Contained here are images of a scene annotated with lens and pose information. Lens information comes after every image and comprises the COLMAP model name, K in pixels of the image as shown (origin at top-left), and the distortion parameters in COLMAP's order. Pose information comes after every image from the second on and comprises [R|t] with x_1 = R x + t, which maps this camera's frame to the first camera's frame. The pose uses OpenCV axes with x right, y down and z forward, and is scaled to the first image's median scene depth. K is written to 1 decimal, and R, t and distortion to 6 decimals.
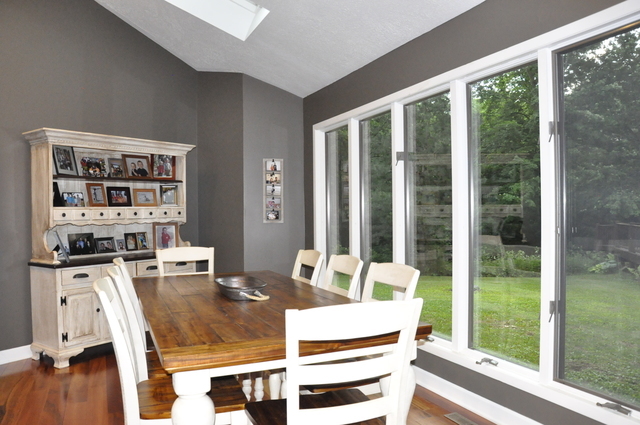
lens RADIAL K [[494.1, 0, 321.3], [0, 494.1, 213.4], [0, 0, 1]] dist [-0.140861, 0.088851]
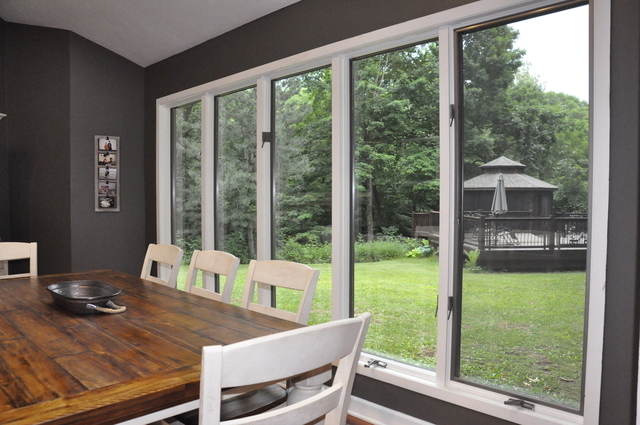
lens RADIAL K [[494.1, 0, 318.7], [0, 494.1, 211.4], [0, 0, 1]] dist [-0.140861, 0.088851]
pose [[0.939033, 0.000929, 0.343827, -0.054014], [-0.008255, 0.999769, 0.019846, -0.000200], [-0.343729, -0.021474, 0.938823, 0.119242]]
